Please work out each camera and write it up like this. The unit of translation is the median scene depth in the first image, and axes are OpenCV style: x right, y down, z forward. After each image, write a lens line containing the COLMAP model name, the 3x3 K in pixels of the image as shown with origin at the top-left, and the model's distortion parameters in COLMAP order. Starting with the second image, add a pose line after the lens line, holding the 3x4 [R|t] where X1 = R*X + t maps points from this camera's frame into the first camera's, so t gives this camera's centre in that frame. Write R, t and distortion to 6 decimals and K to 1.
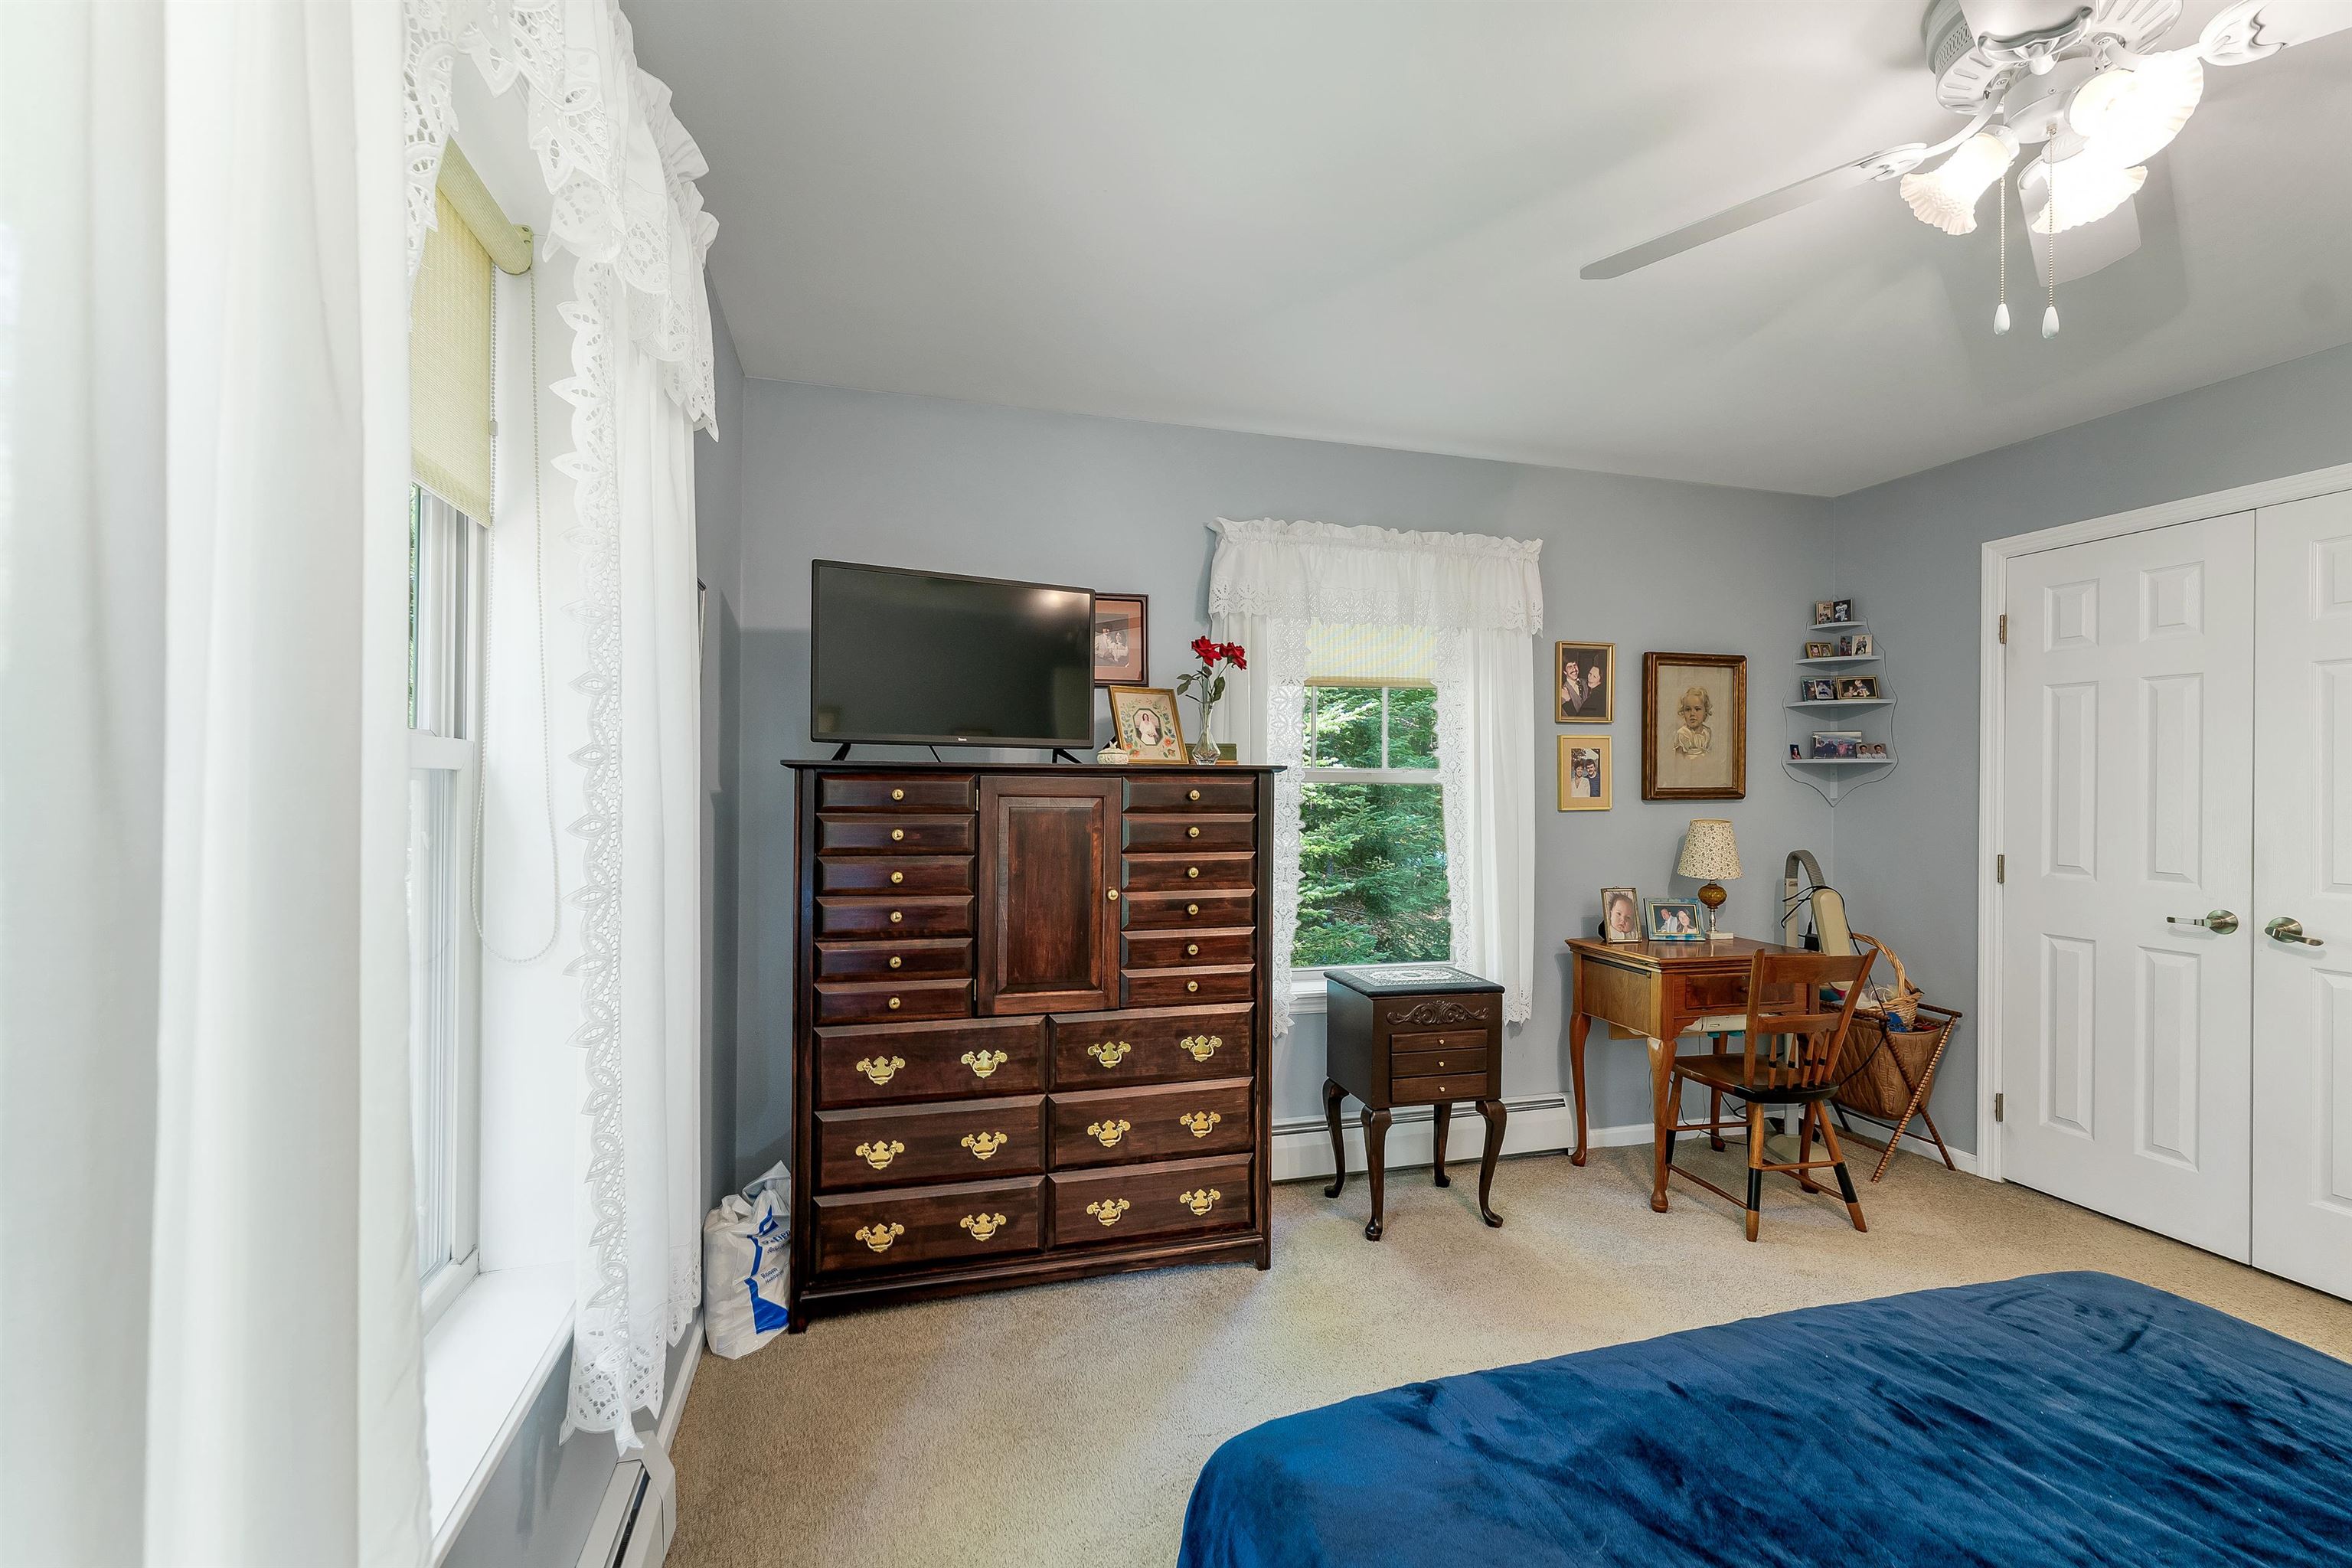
lens RADIAL K [[980.8, 0, 1165.3], [0, 980.8, 786.1], [0, 0, 1]] dist [0.001137, -0.000264]
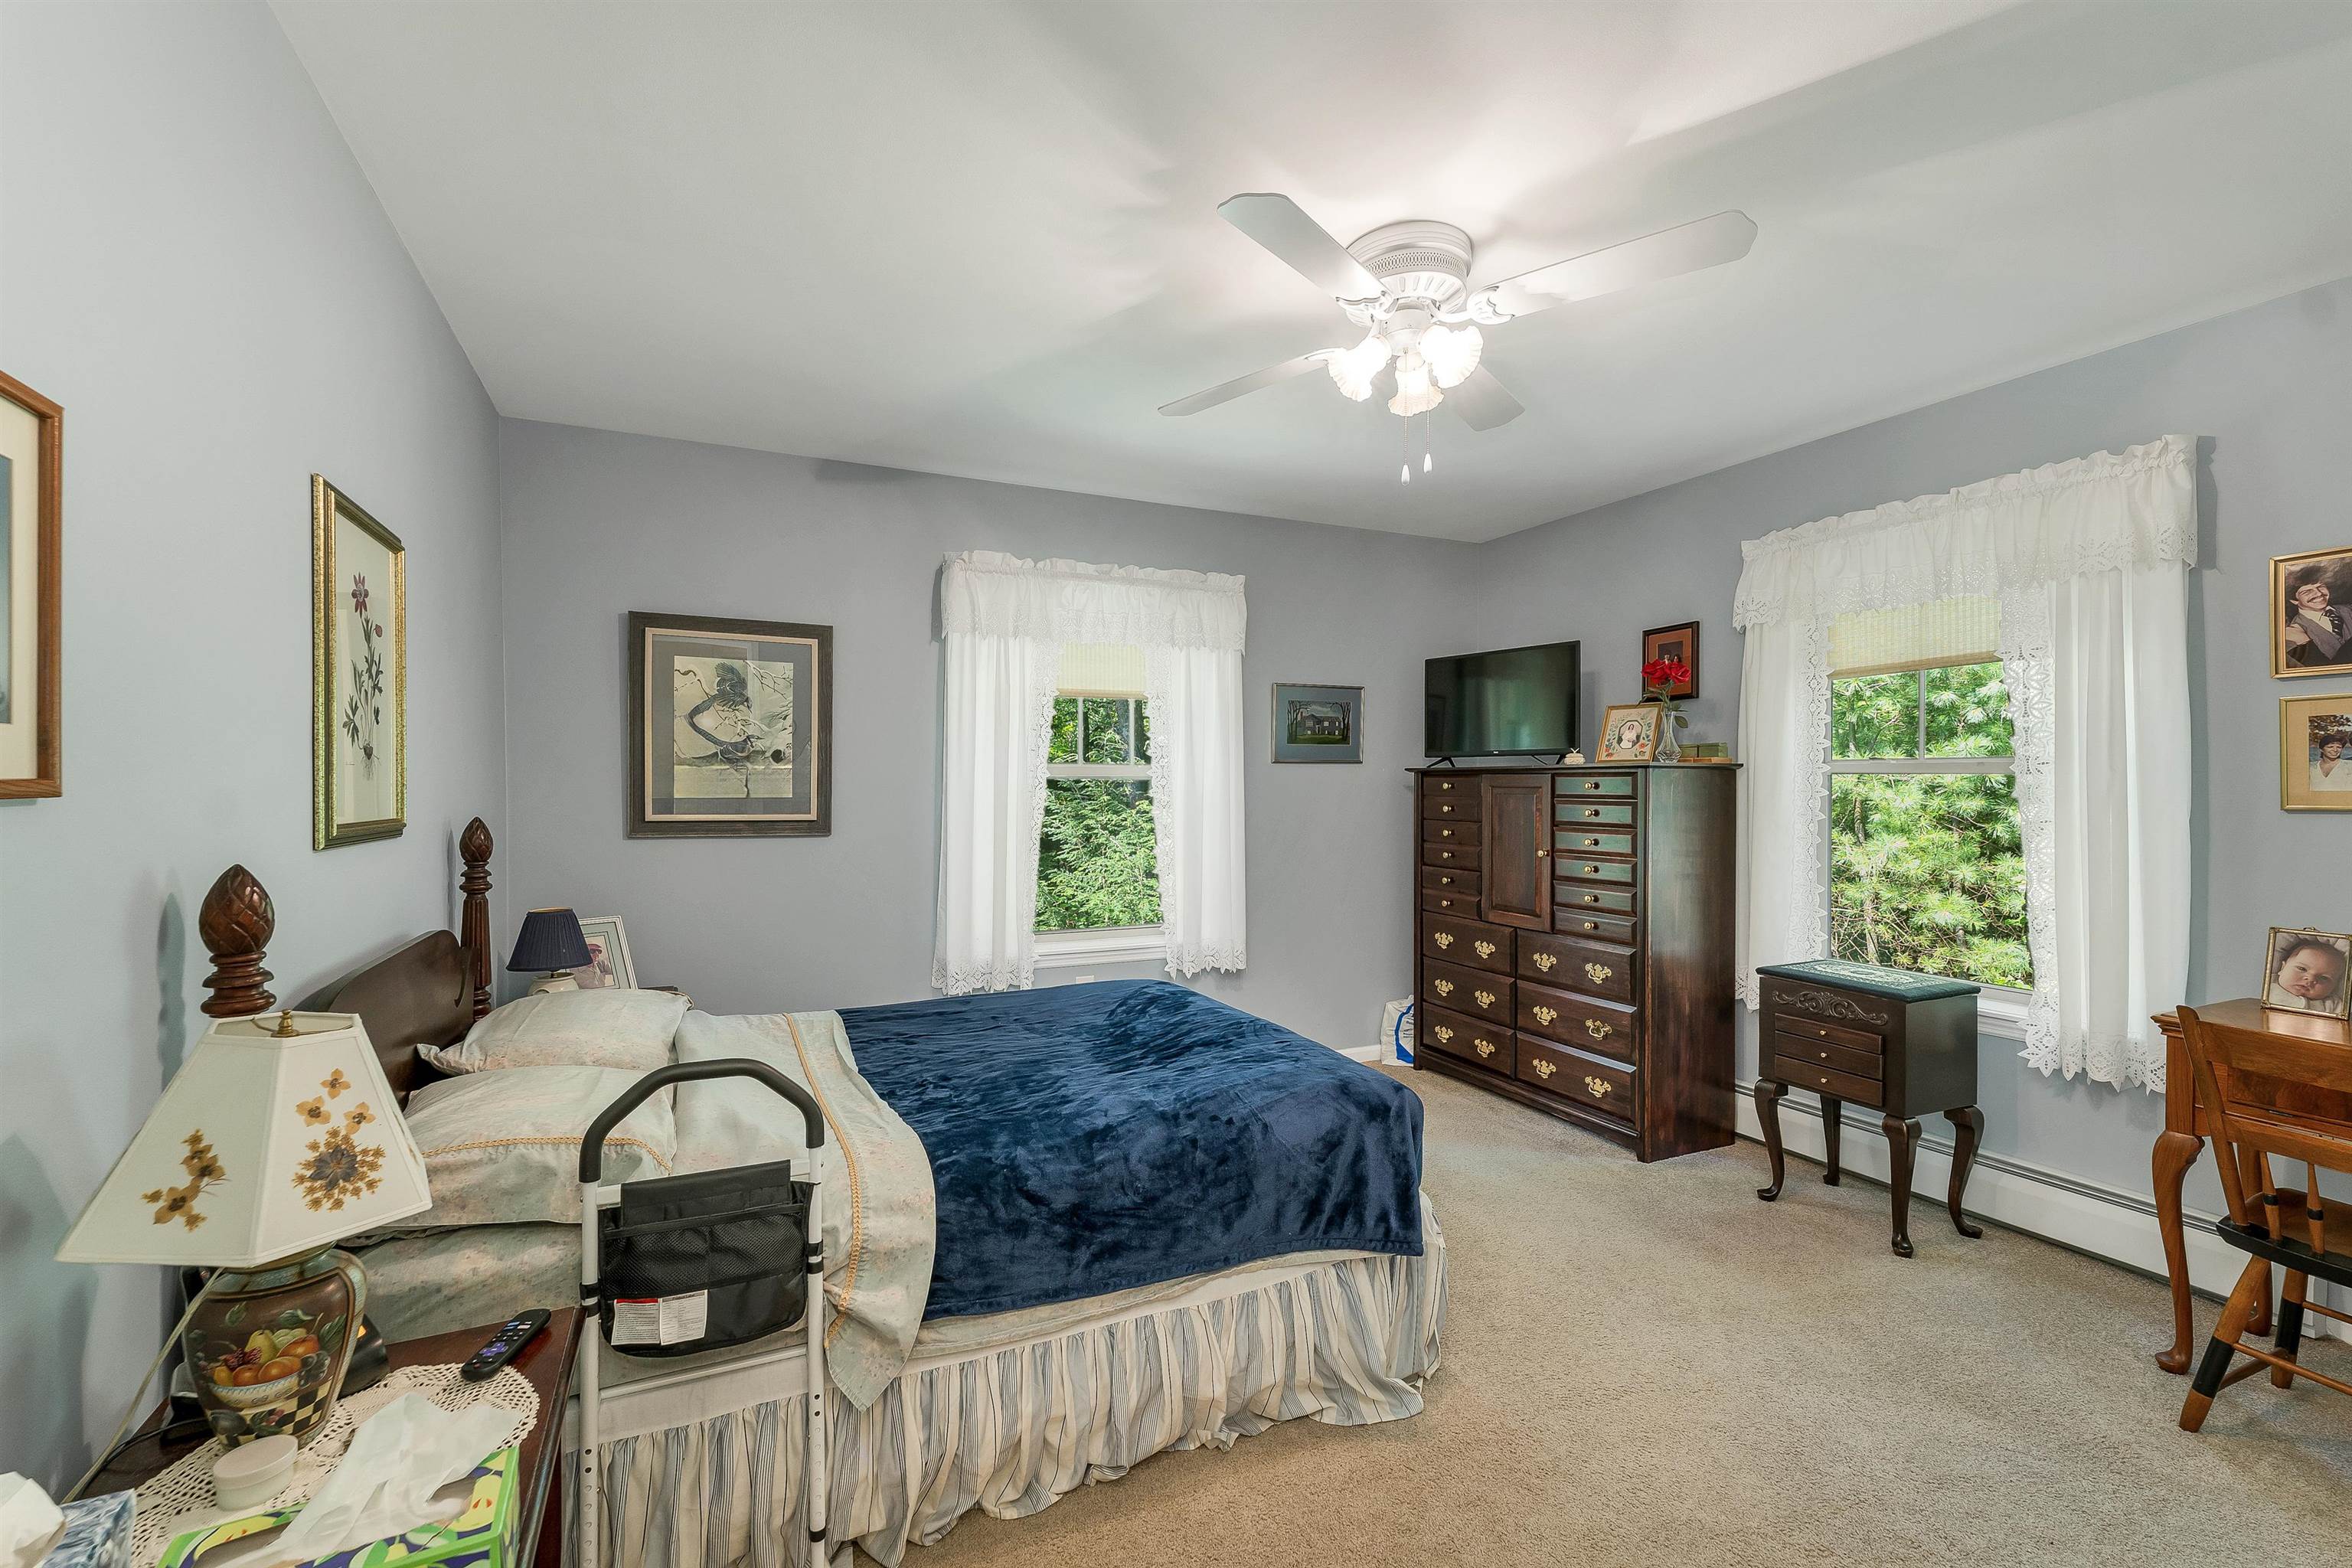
lens RADIAL K [[980.8, 0, 1165.3], [0, 980.8, 786.1], [0, 0, 1]] dist [0.001137, -0.000264]
pose [[0.157843, -0.004727, -0.987453, 1.292243], [-0.001384, 0.999987, -0.005008, 0.017300], [0.987463, 0.002157, 0.157835, 0.202102]]
